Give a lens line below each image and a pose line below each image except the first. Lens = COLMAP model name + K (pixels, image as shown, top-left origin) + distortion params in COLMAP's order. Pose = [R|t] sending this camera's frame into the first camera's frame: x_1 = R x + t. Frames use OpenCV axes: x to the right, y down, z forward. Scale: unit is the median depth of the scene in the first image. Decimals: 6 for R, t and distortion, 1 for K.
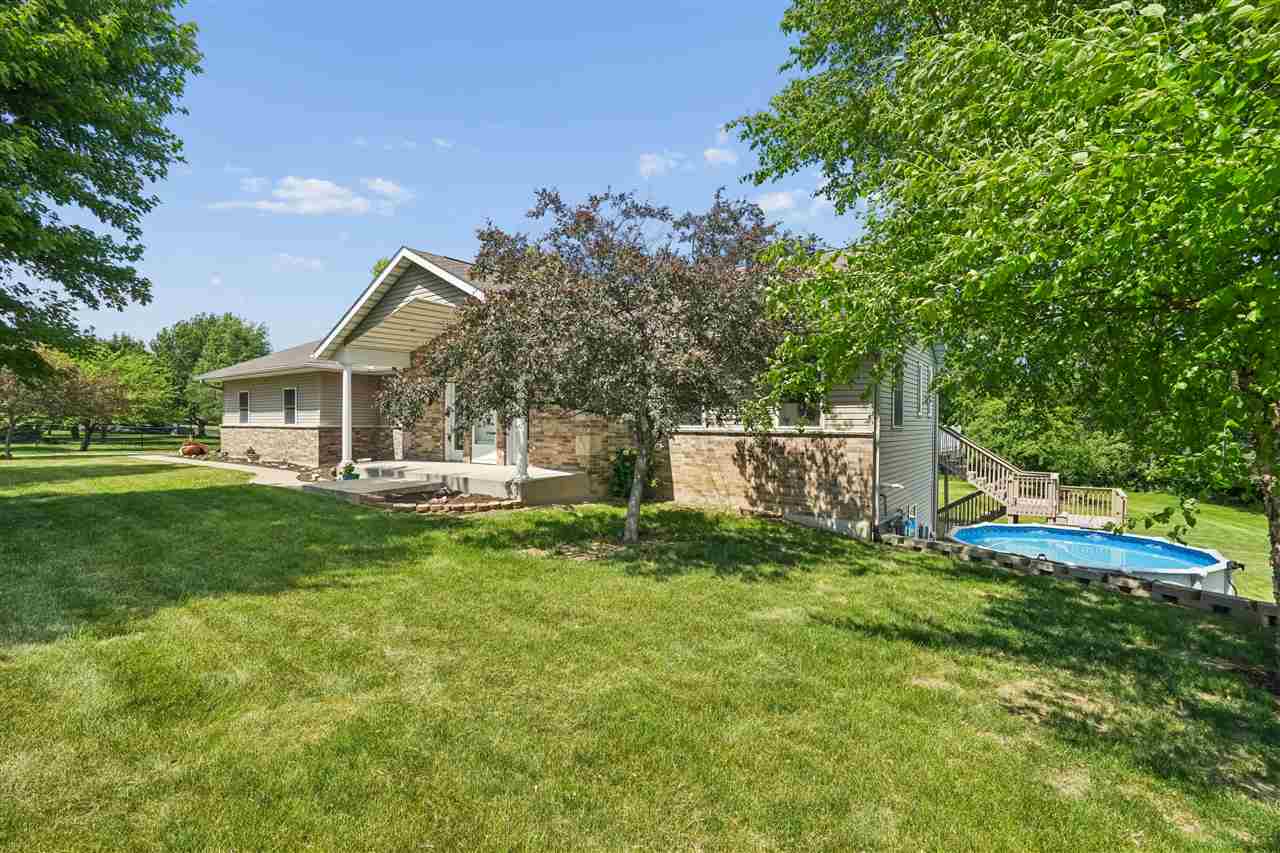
lens RADIAL K [[624.4, 0, 640.0], [0, 624.4, 426.5], [0, 0, 1]] dist [-0.017042, -0.000259]
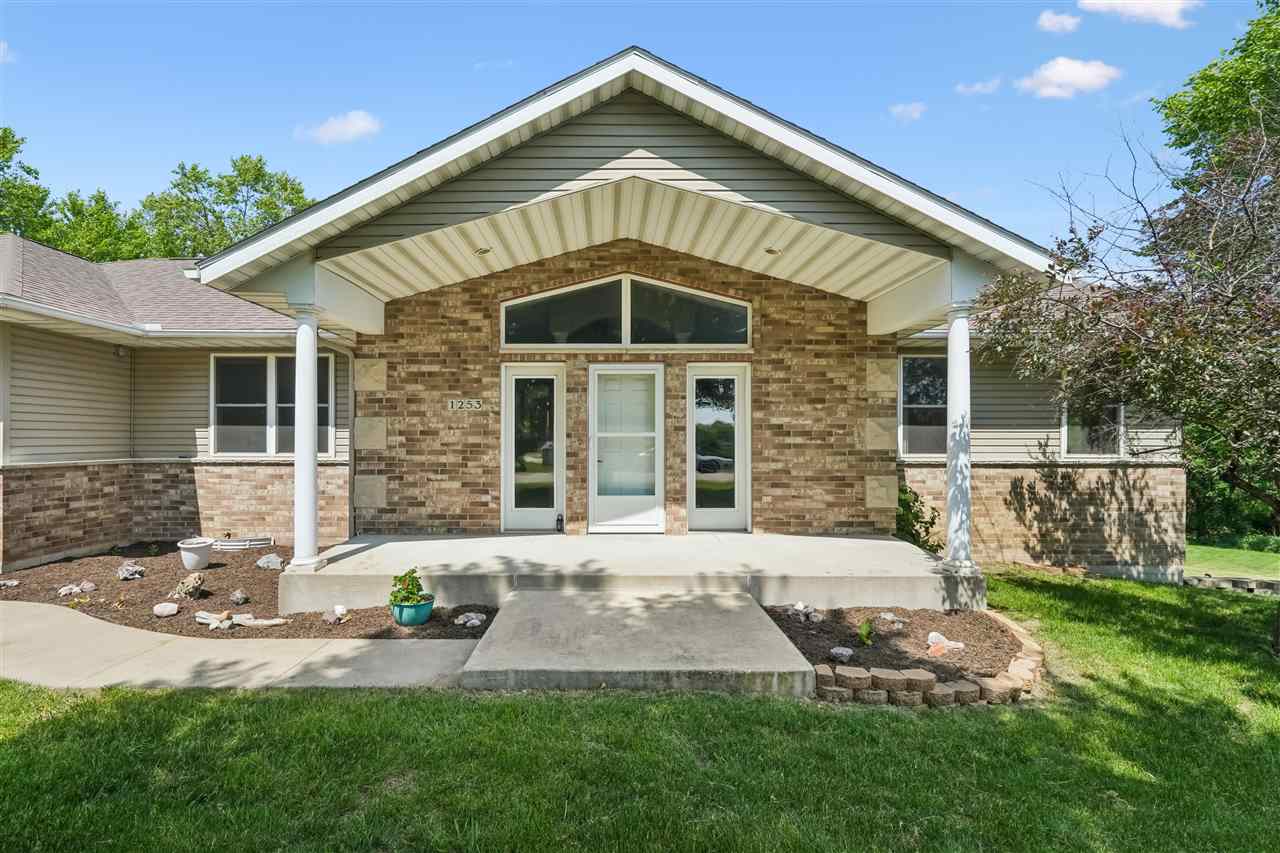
lens RADIAL K [[624.4, 0, 640.0], [0, 624.4, 426.5], [0, 0, 1]] dist [-0.017042, -0.000259]
pose [[0.789382, 0.009360, 0.613831, -0.654329], [0.004314, 0.999775, -0.020792, -0.021200], [-0.613887, 0.019060, 0.789164, 0.683045]]
